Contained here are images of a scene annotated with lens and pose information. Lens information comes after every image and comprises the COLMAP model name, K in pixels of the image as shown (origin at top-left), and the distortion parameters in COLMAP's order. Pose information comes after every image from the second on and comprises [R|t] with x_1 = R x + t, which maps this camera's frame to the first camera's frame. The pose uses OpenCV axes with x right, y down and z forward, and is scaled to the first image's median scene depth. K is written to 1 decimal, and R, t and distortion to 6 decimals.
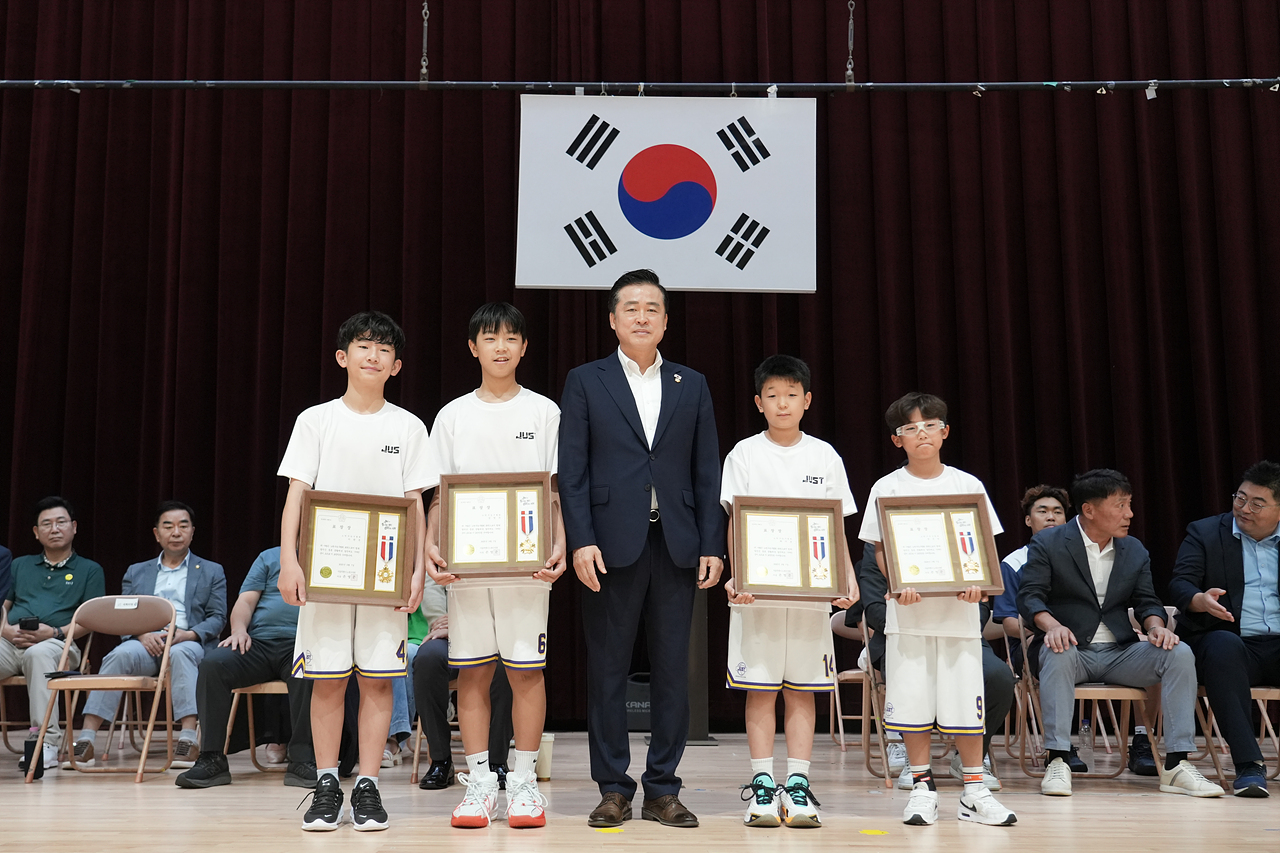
lens RADIAL K [[1439.0, 0, 584.3], [0, 1439.0, 425.0], [0, 0, 1]] dist [0.044156, 0.000000]
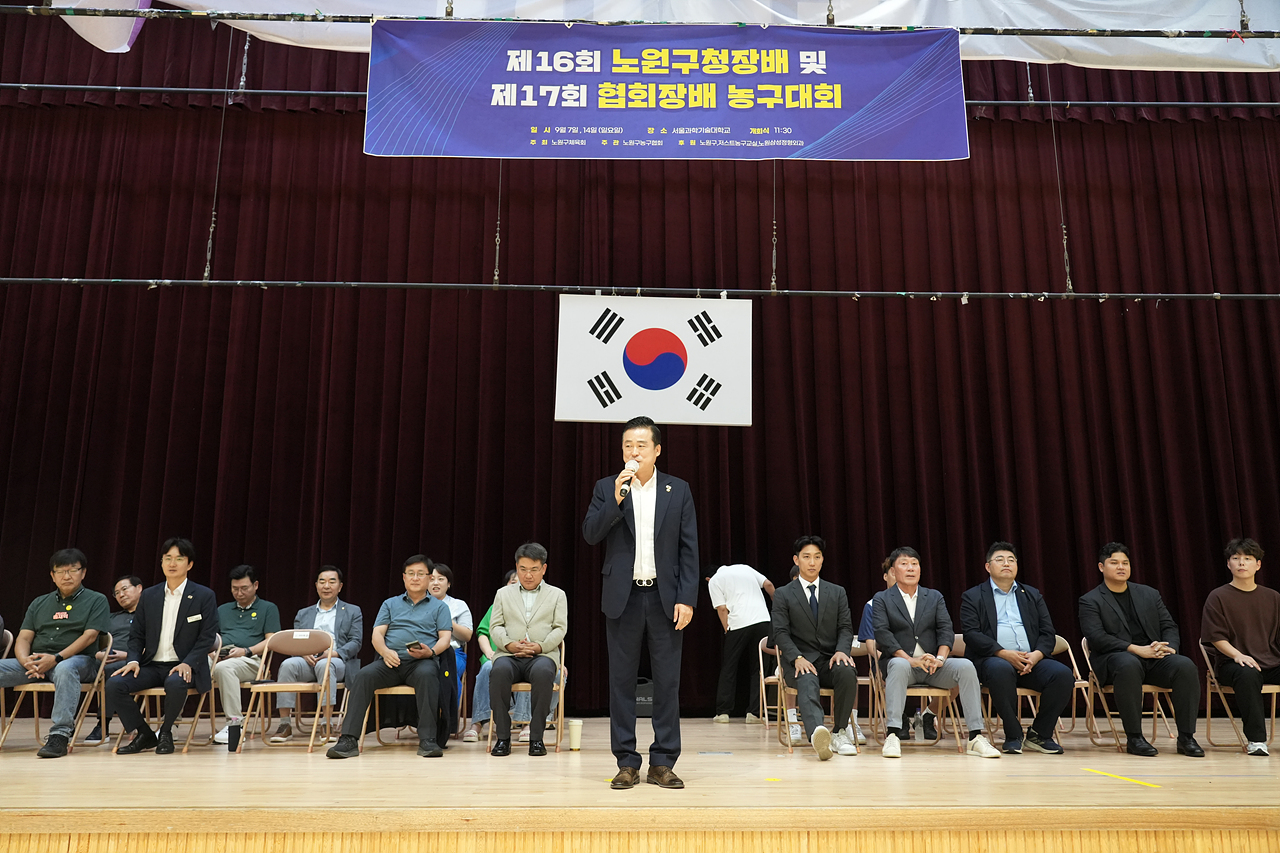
lens RADIAL K [[1086.1, 0, 645.1], [0, 1086.1, 420.4], [0, 0, 1]] dist [0.013697, 0.025363]
pose [[0.999019, 0.008412, 0.043477, -0.002616], [-0.005983, 0.998430, -0.055691, -0.032611], [-0.043878, 0.055376, 0.997501, -0.144871]]
